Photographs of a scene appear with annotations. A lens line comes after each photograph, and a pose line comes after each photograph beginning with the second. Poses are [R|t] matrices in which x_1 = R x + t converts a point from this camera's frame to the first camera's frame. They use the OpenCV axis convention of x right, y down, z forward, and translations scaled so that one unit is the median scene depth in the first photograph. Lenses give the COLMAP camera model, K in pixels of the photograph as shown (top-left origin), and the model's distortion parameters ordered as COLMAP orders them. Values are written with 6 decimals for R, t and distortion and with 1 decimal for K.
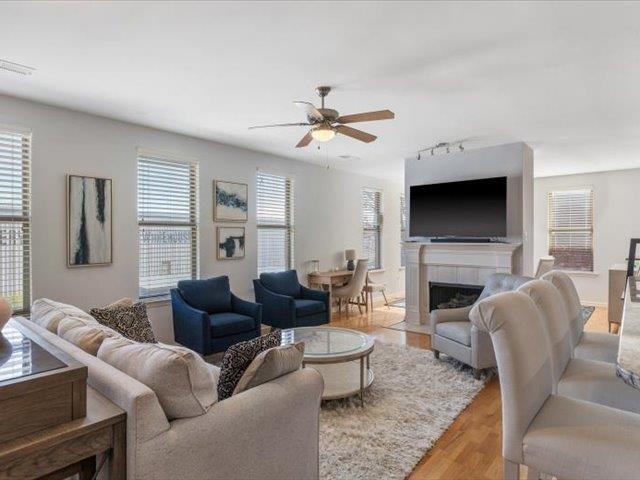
lens RADIAL K [[369.1, 0, 316.3], [0, 369.1, 238.5], [0, 0, 1]] dist [-0.008281, 0.000143]
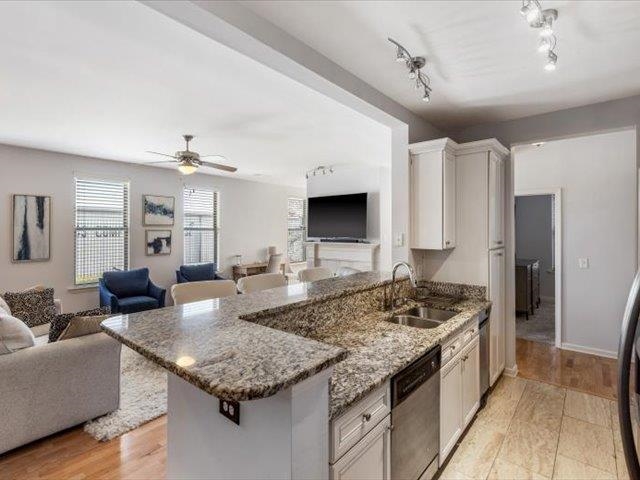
lens RADIAL K [[326.8, 0, 317.0], [0, 326.8, 226.8], [0, 0, 1]] dist [0.000509, 0.000381]
pose [[0.999928, 0.002907, 0.011661, 0.324398], [-0.002717, 0.999863, -0.016328, -0.026563], [-0.011707, 0.016295, 0.999799, -0.164611]]
